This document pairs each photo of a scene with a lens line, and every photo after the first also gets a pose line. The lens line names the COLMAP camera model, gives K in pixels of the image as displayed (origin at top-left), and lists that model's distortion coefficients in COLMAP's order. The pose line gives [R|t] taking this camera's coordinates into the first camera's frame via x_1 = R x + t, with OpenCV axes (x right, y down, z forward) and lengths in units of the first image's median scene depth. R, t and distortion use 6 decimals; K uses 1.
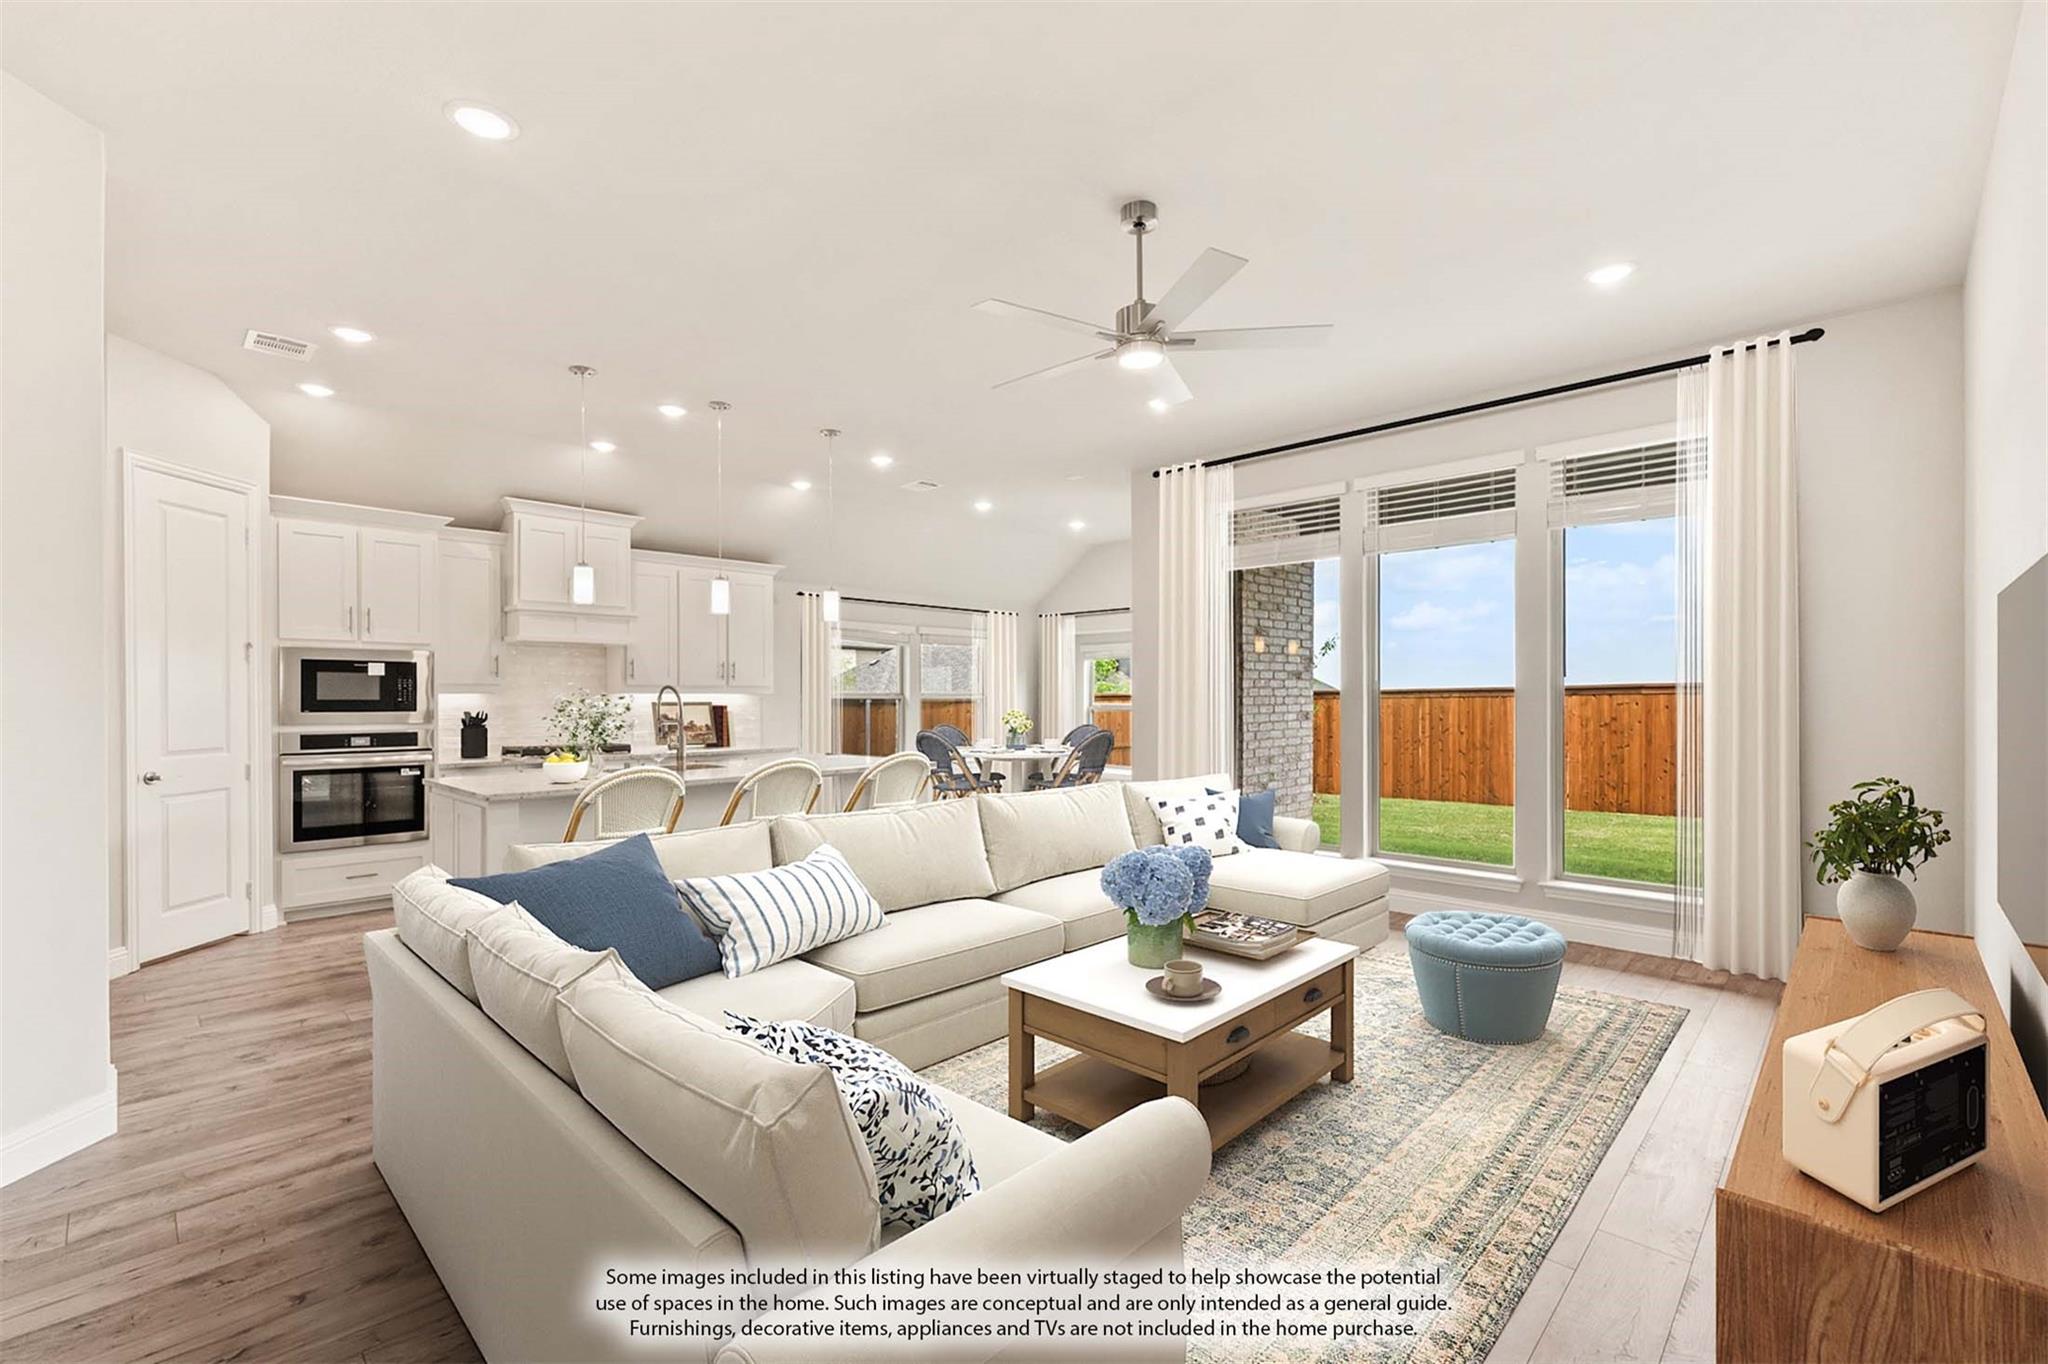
lens RADIAL K [[882.6, 0, 1029.4], [0, 882.6, 694.2], [0, 0, 1]] dist [0.000101, -0.000048]
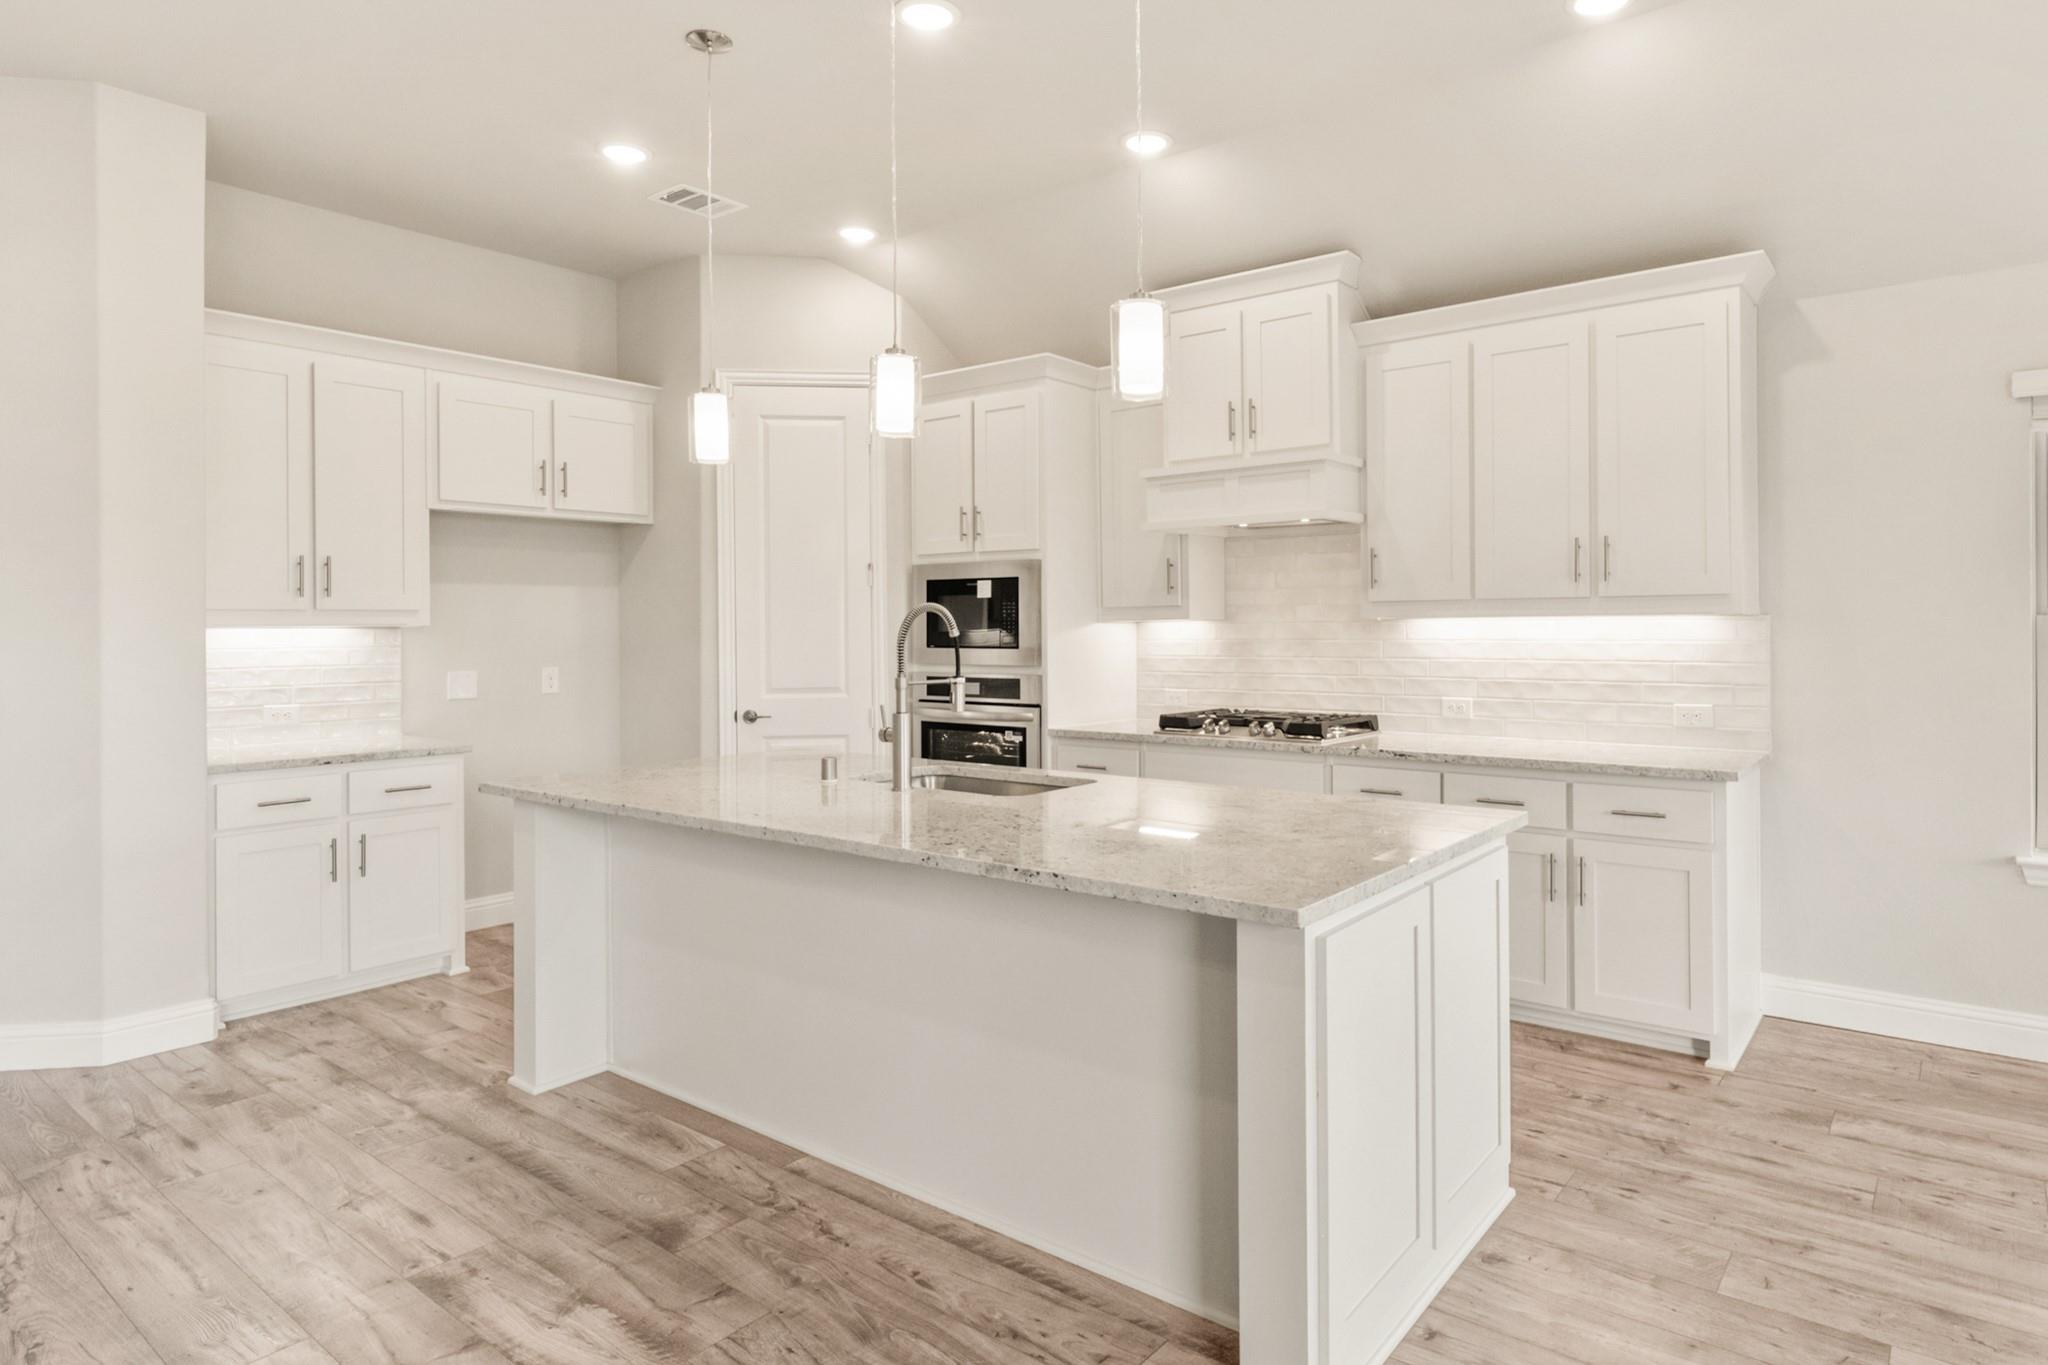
lens RADIAL K [[1159.5, 0, 1109.8], [0, 1159.5, 629.2], [0, 0, 1]] dist [-0.002856, 0.001295]
pose [[0.138468, 0.002825, -0.990363, 0.214586], [0.009646, 0.999945, 0.004200, 0.001251], [0.990320, -0.010134, 0.138433, 0.977787]]
